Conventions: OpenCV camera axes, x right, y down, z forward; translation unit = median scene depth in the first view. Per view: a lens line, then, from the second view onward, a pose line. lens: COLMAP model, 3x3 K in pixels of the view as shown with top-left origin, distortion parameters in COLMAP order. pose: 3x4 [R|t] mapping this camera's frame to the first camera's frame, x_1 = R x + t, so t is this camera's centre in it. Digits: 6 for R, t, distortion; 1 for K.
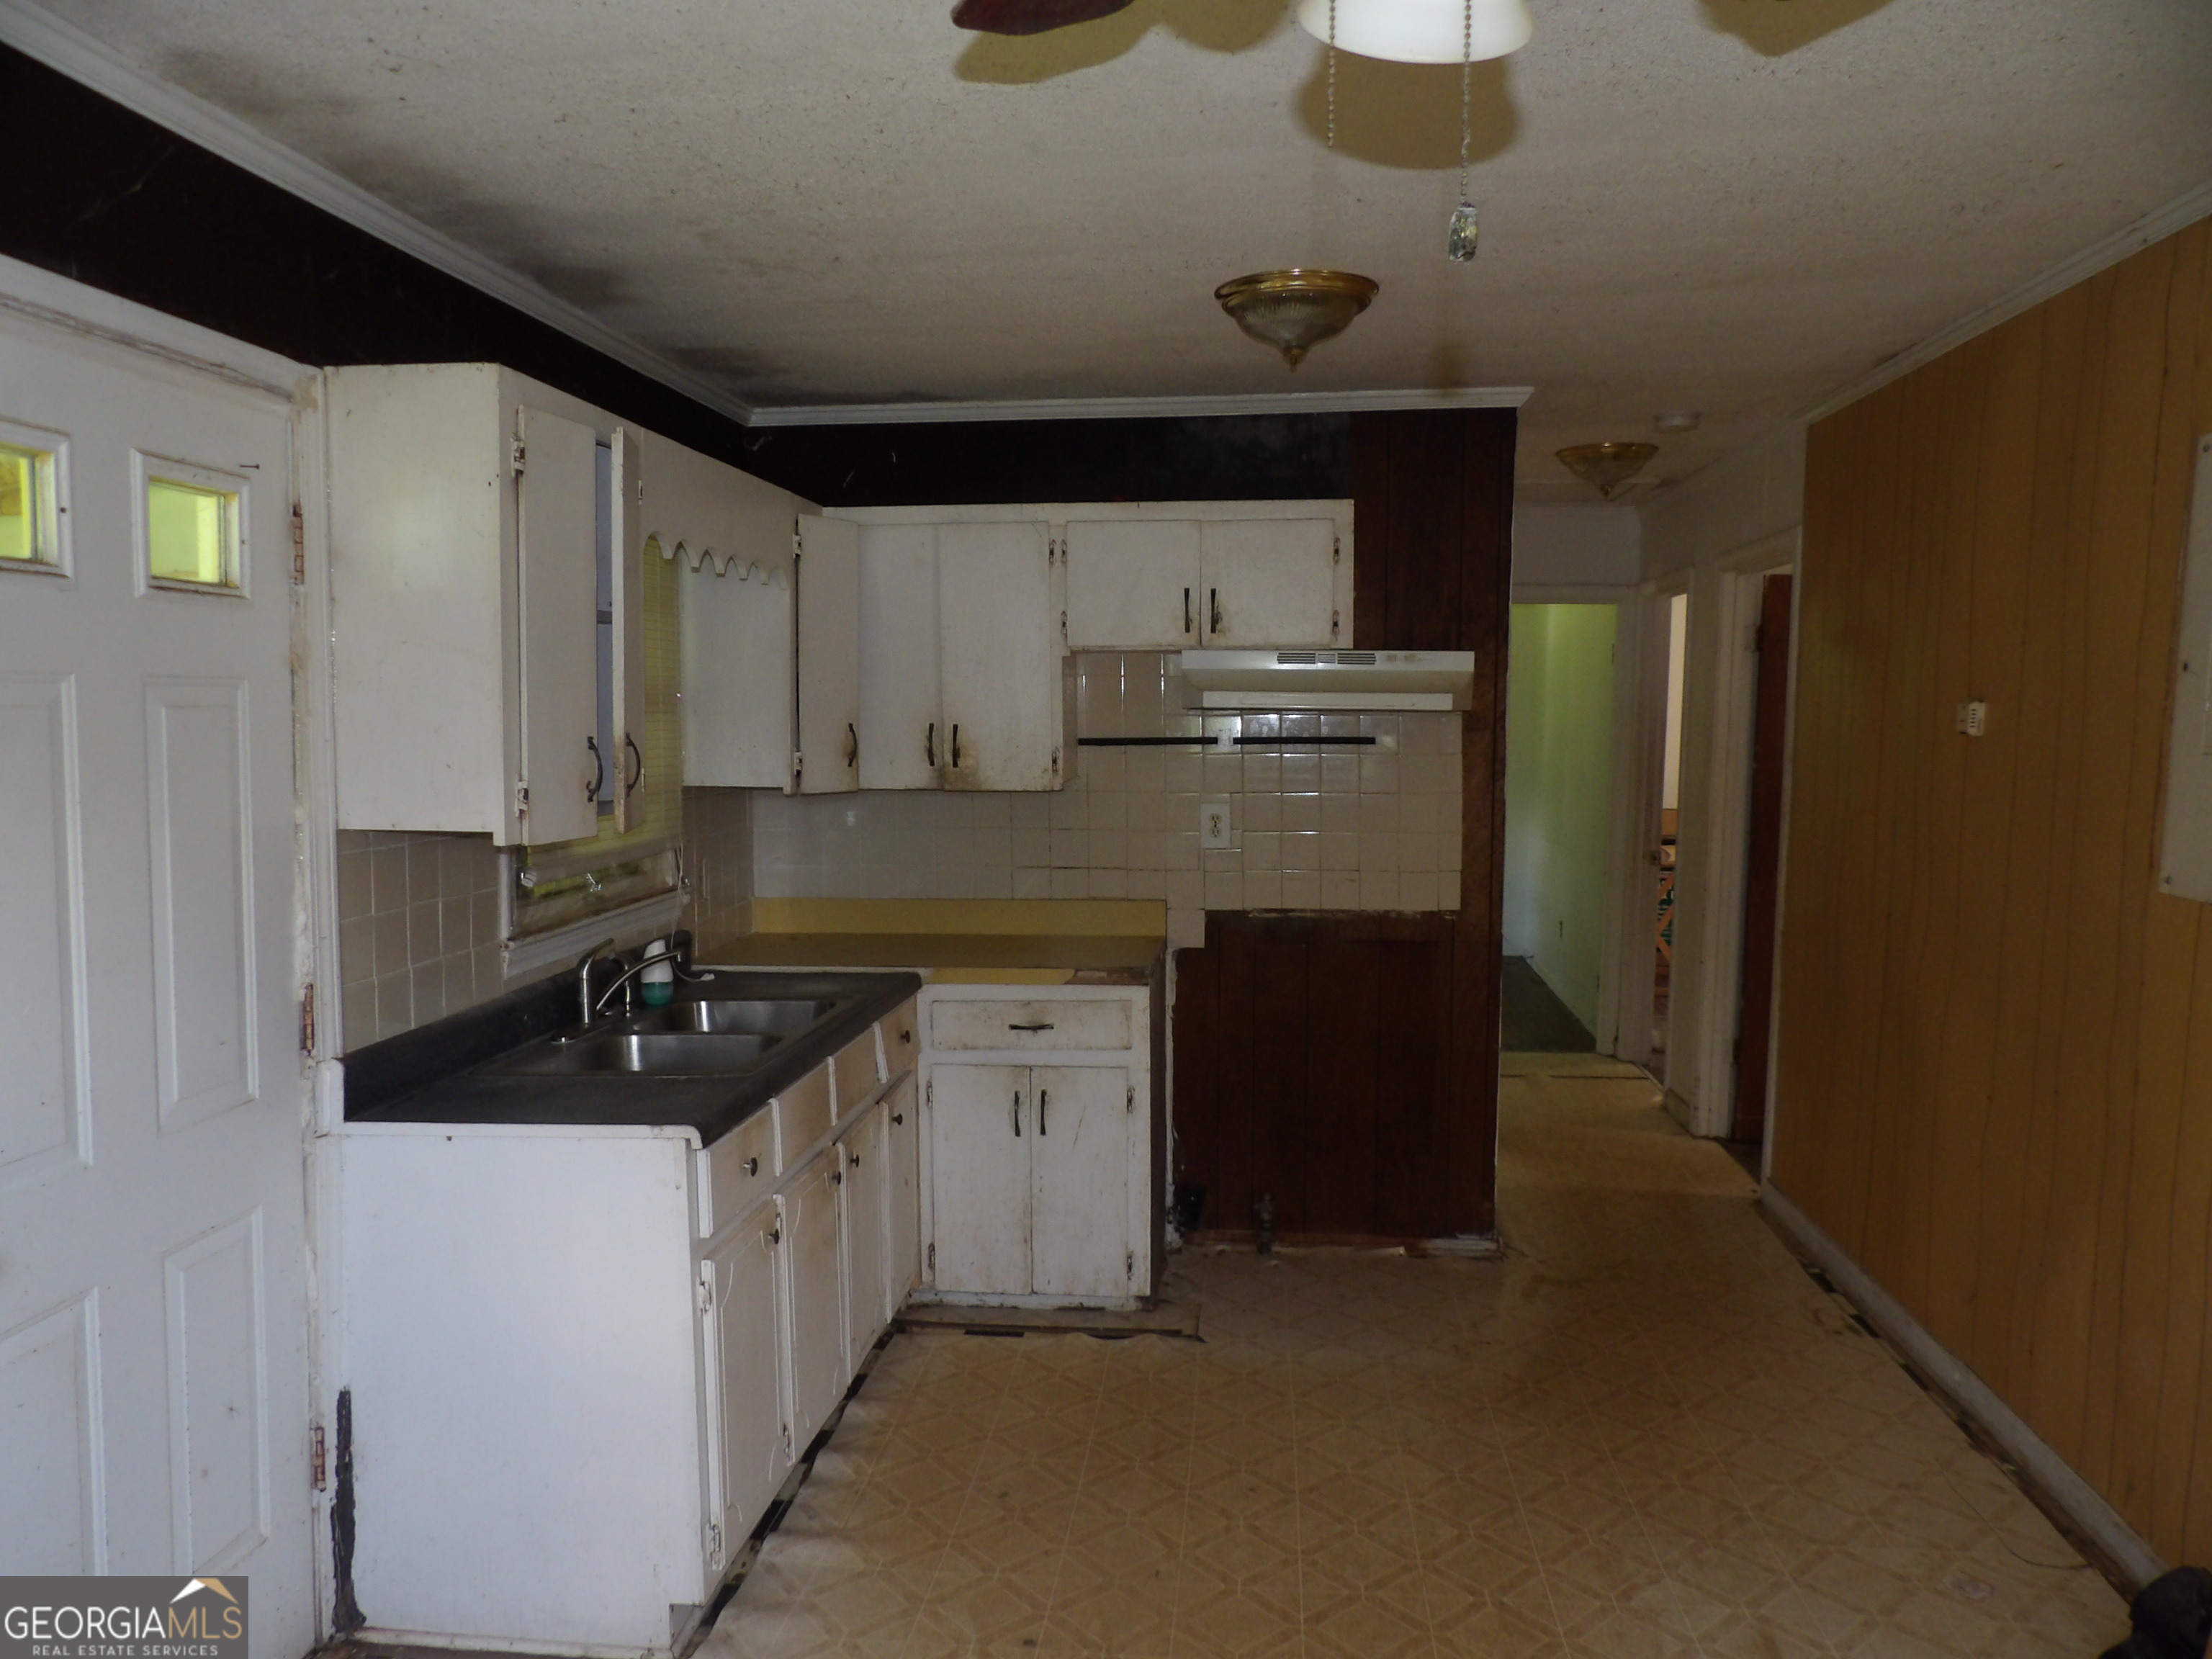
lens RADIAL K [[1589.4, 0, 1106.0], [0, 1589.4, 829.5], [0, 0, 1]] dist [-0.008709, 0.001800]
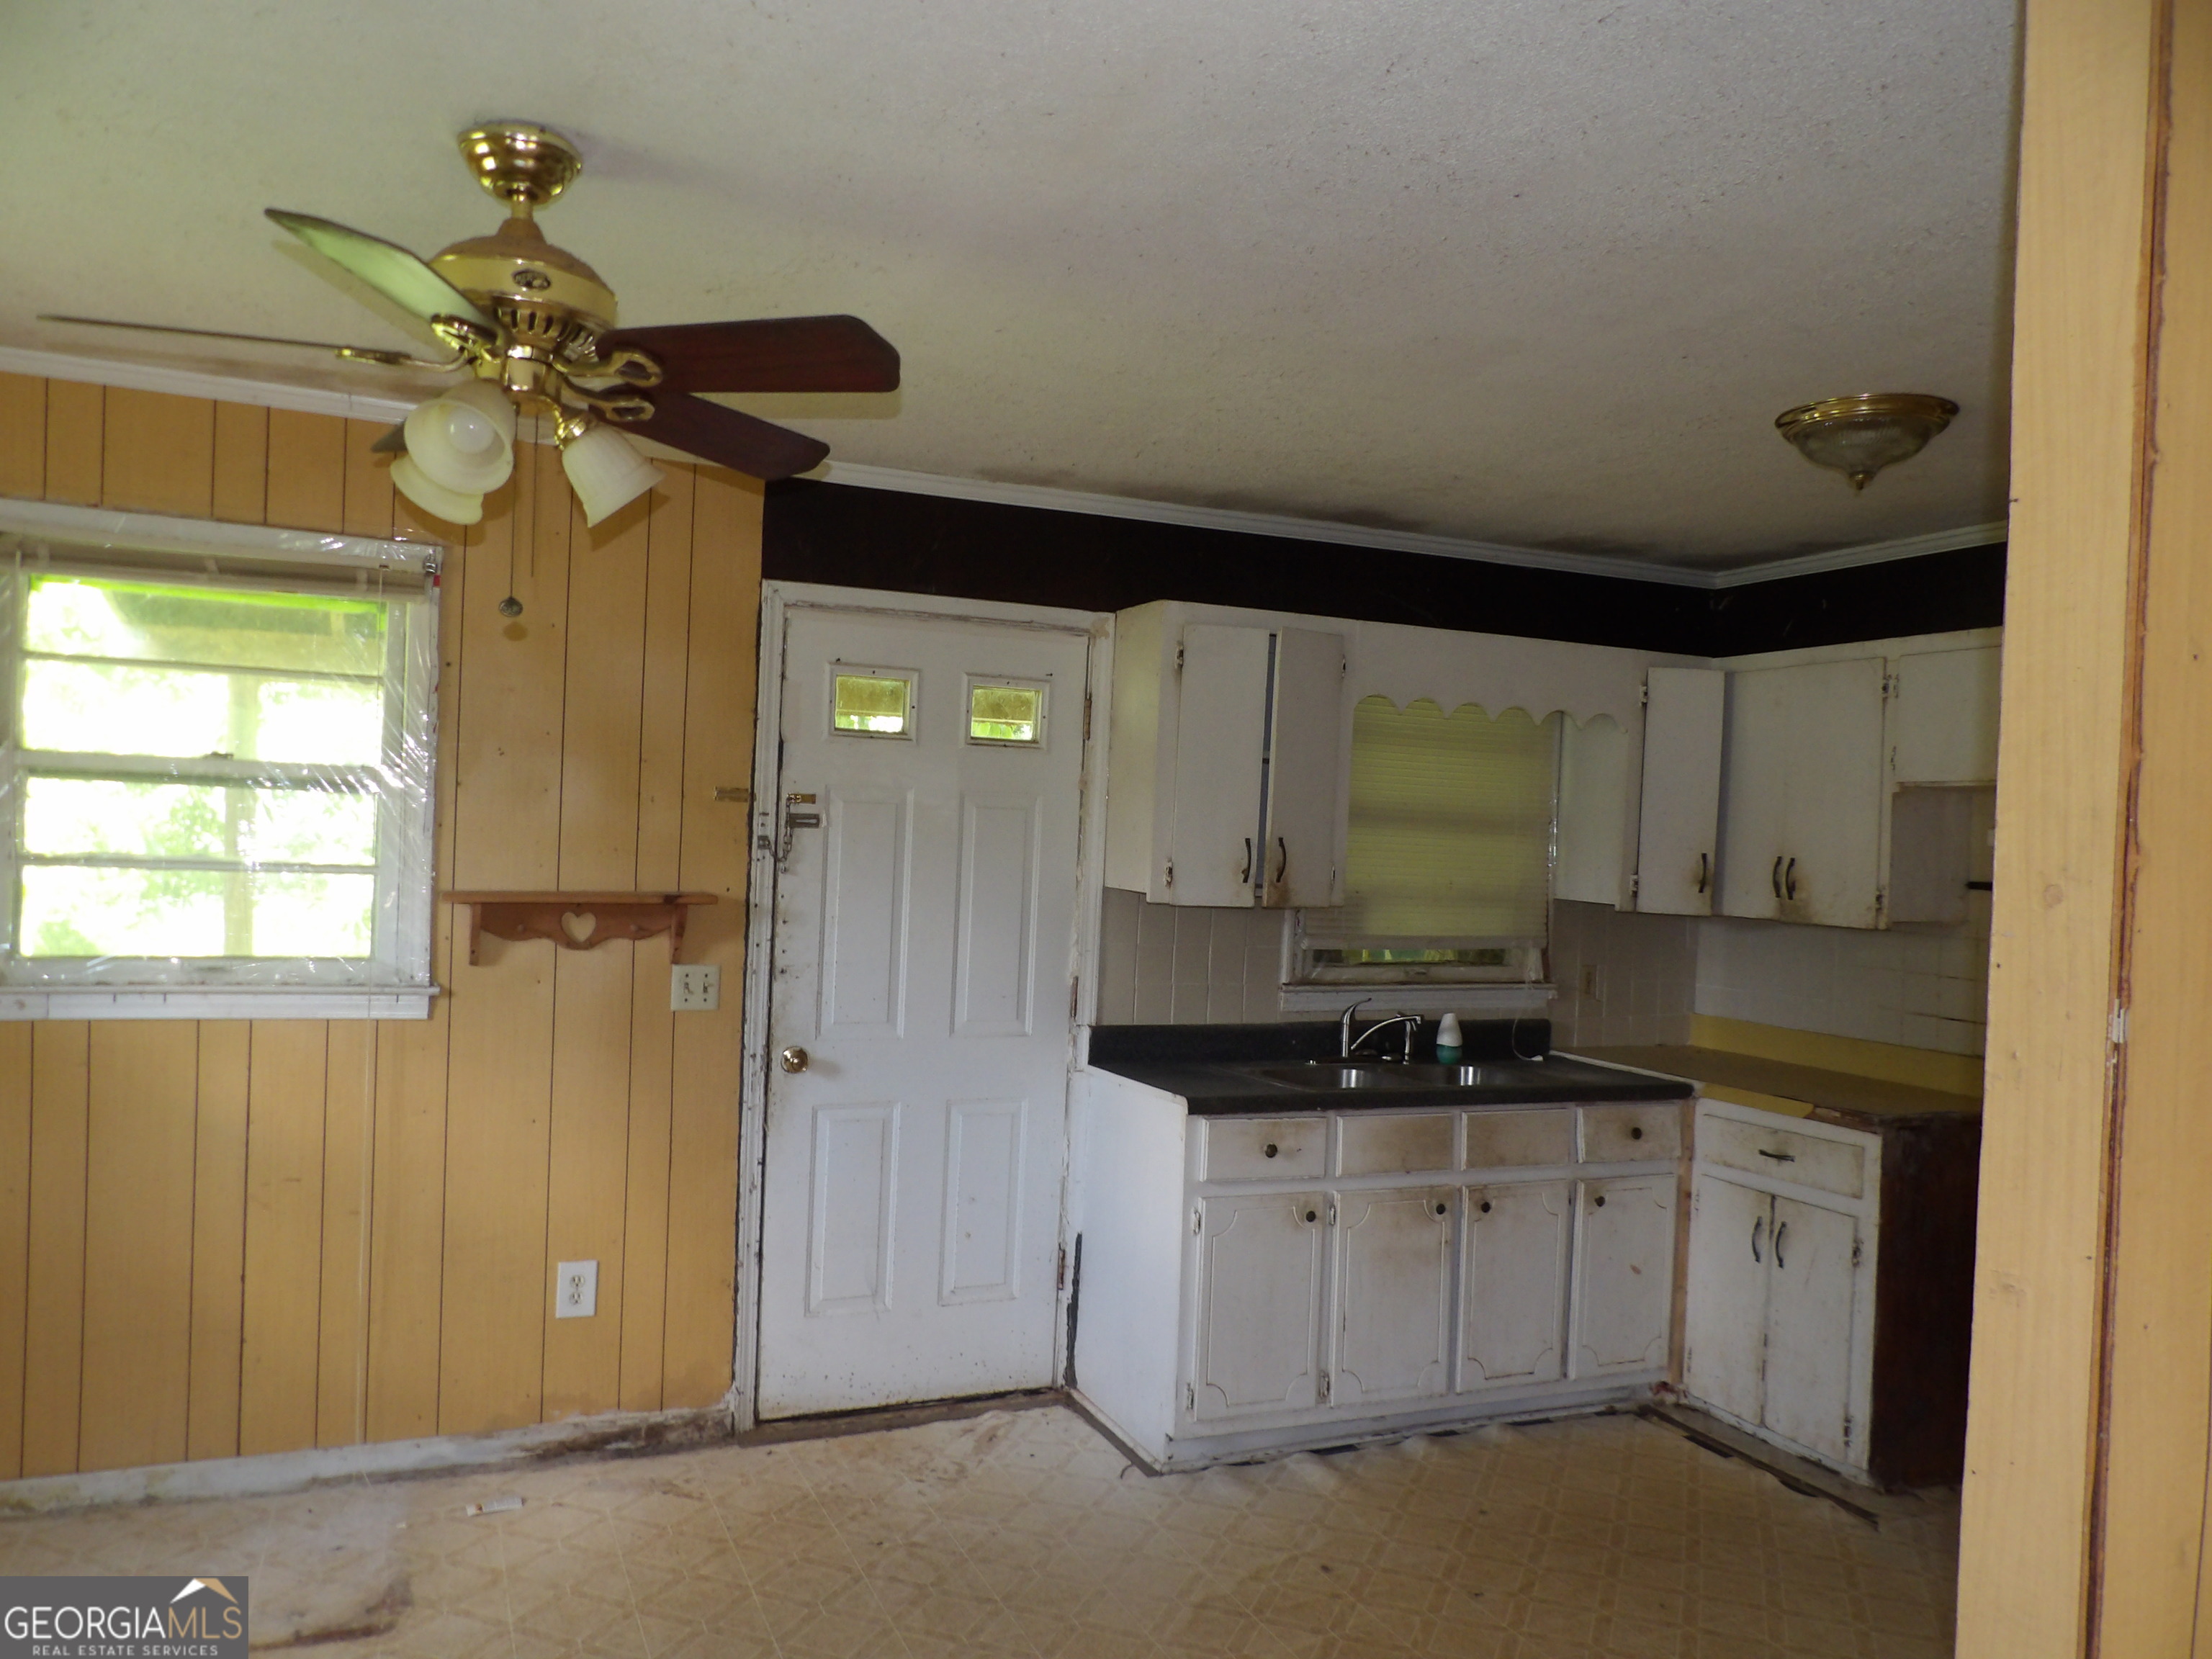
lens RADIAL K [[1589.4, 0, 1106.0], [0, 1589.4, 829.5], [0, 0, 1]] dist [-0.008709, 0.001800]
pose [[0.498111, 0.018727, -0.866911, 0.589608], [-0.105841, 0.993604, -0.039351, 0.003246], [0.860630, 0.111356, 0.496907, 0.108335]]
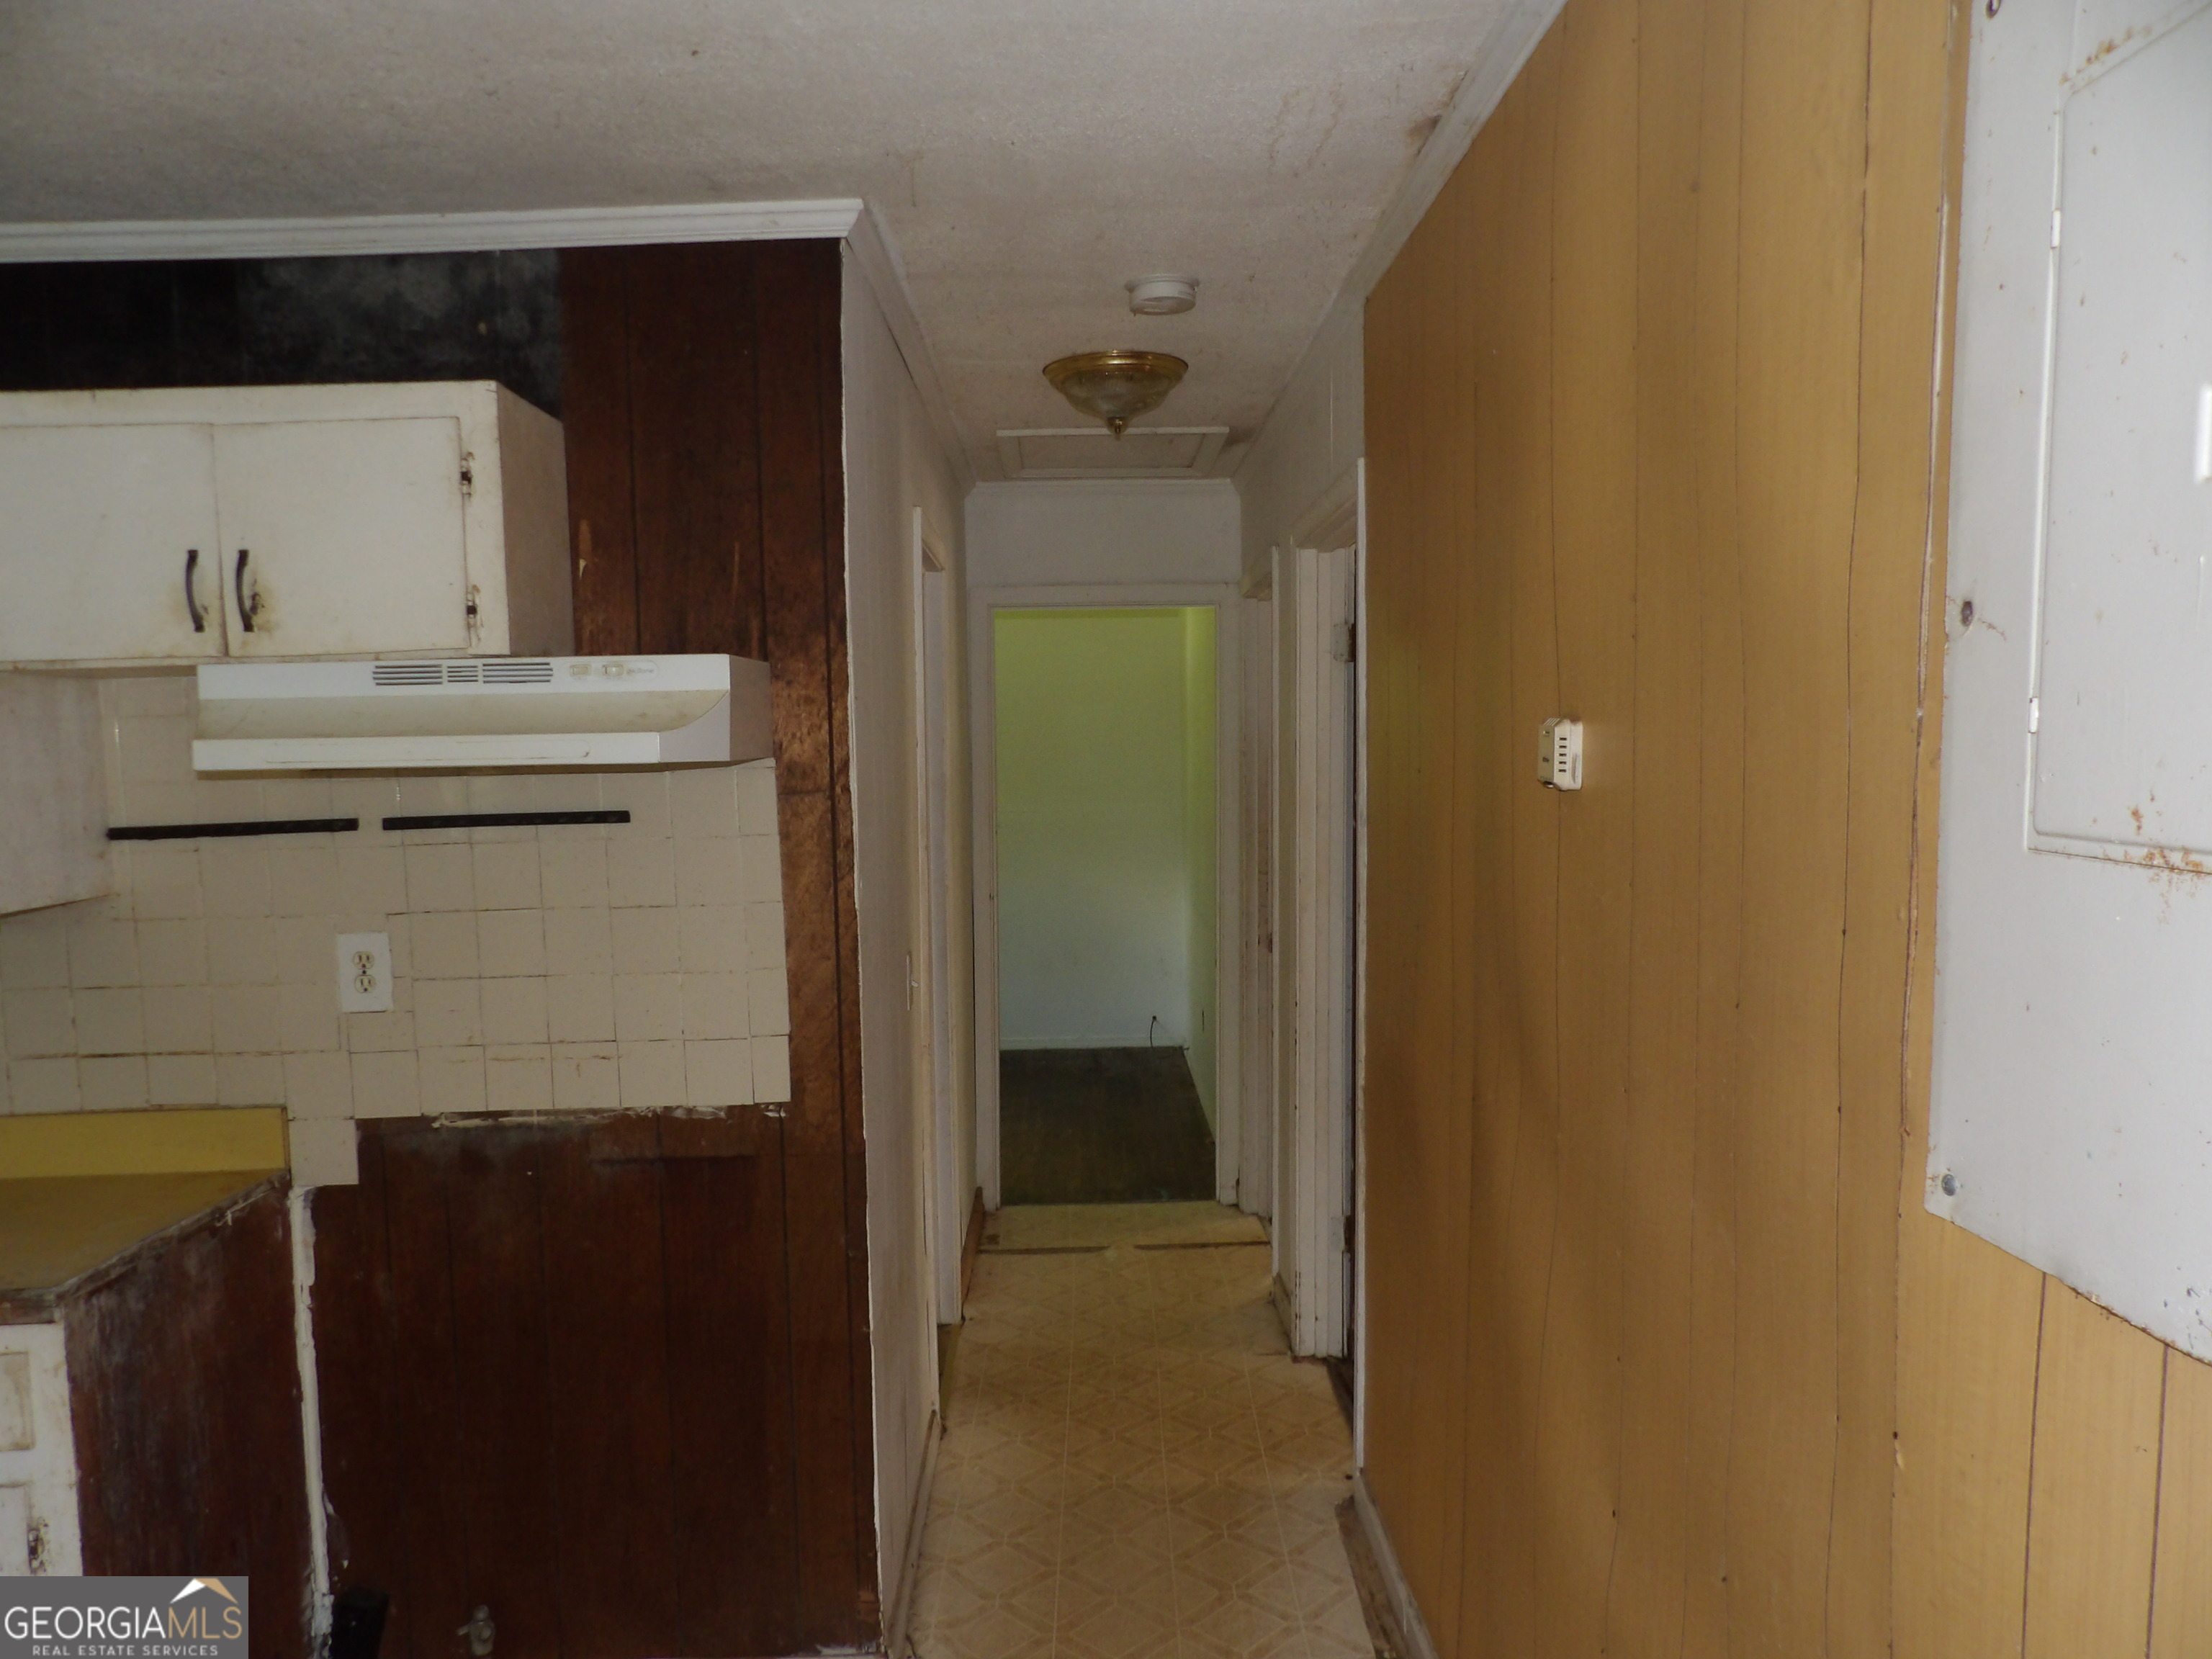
lens RADIAL K [[1563.3, 0, 1104.3], [0, 1563.3, 842.2], [0, 0, 1]] dist [-0.008293, 0.000778]
pose [[0.992458, -0.034494, 0.117628, 0.293784], [0.036554, 0.999213, -0.015399, -0.033785], [-0.117005, 0.019583, 0.992938, 0.445924]]
